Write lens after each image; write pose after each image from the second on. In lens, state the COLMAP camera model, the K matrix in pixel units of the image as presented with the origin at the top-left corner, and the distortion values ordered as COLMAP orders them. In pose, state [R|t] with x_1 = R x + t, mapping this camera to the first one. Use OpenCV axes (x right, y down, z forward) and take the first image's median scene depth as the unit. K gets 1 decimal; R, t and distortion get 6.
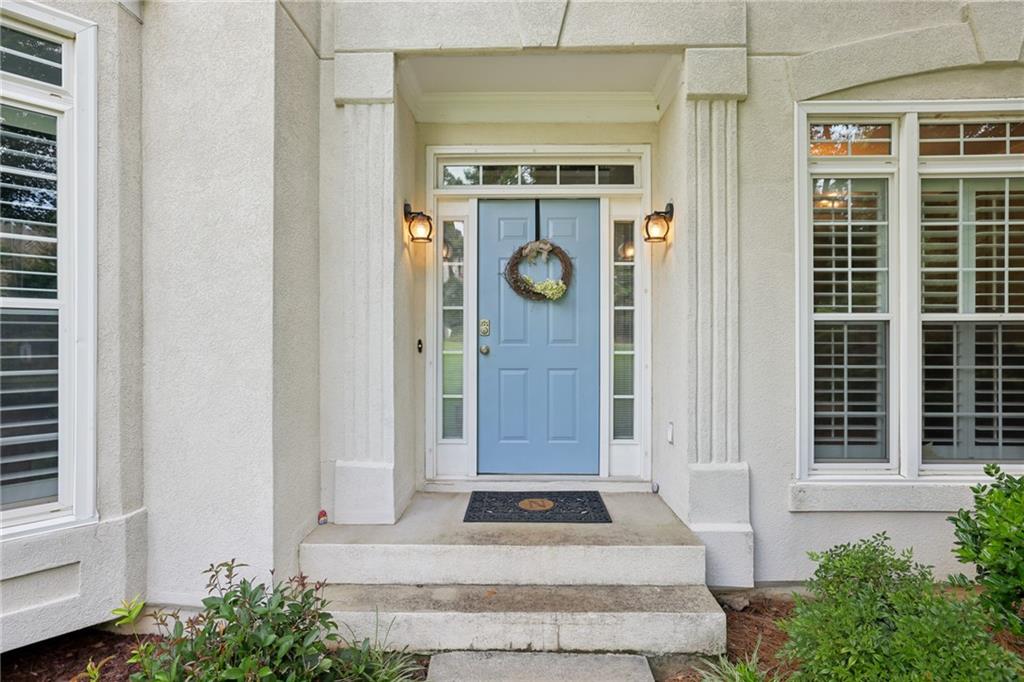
lens RADIAL K [[557.3, 0, 511.3], [0, 557.3, 338.4], [0, 0, 1]] dist [0.003160, 0.000927]
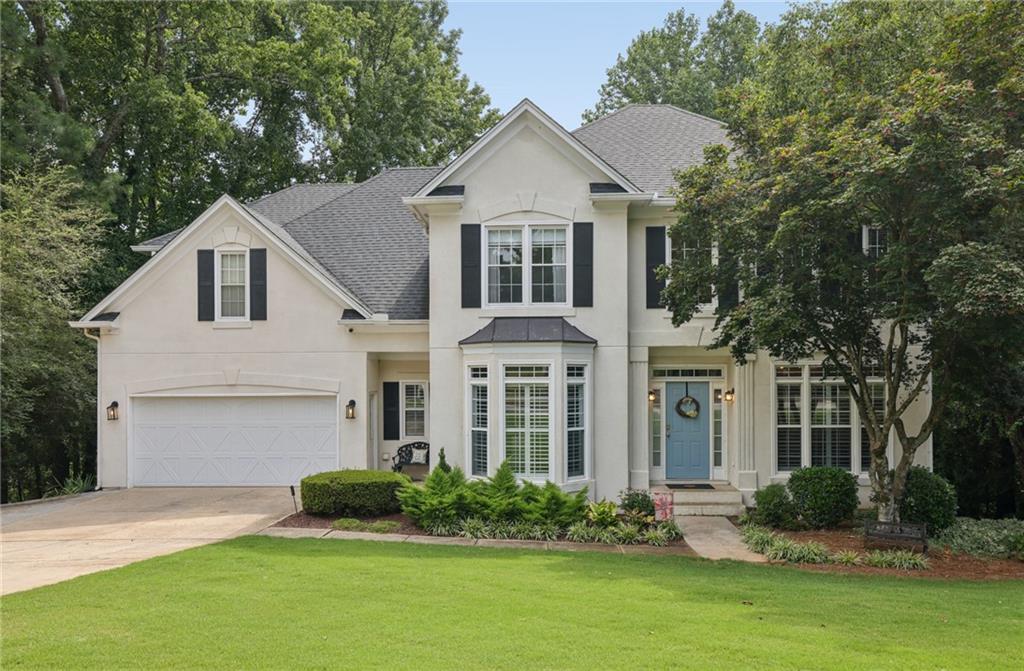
lens RADIAL K [[798.4, 0, 513.1], [0, 798.4, 387.8], [0, 0, 1]] dist [0.036971, 0.006174]
pose [[0.999415, -0.005794, -0.033705, -0.729759], [0.006053, 0.999953, 0.007596, -0.268114], [0.033659, -0.007796, 0.999403, -3.232563]]
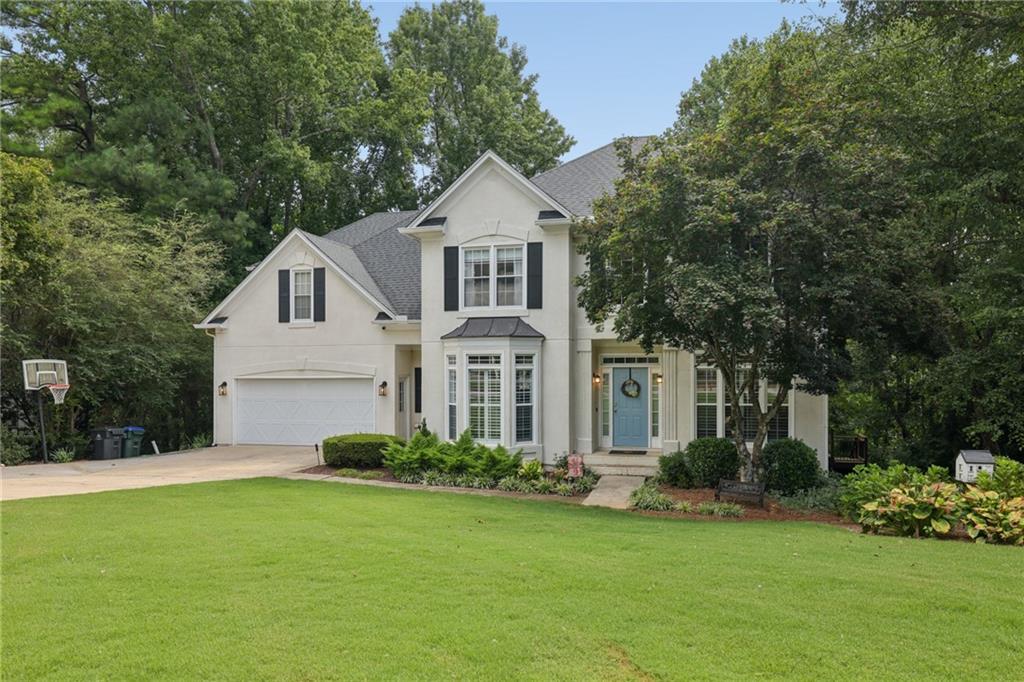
lens RADIAL K [[705.6, 0, 511.5], [0, 705.6, 371.2], [0, 0, 1]] dist [0.023819, -0.001242]
pose [[0.972820, -0.005035, -0.231508, 0.363619], [0.006537, 0.999962, 0.005723, -0.269312], [0.231470, -0.007081, 0.972816, -3.618630]]
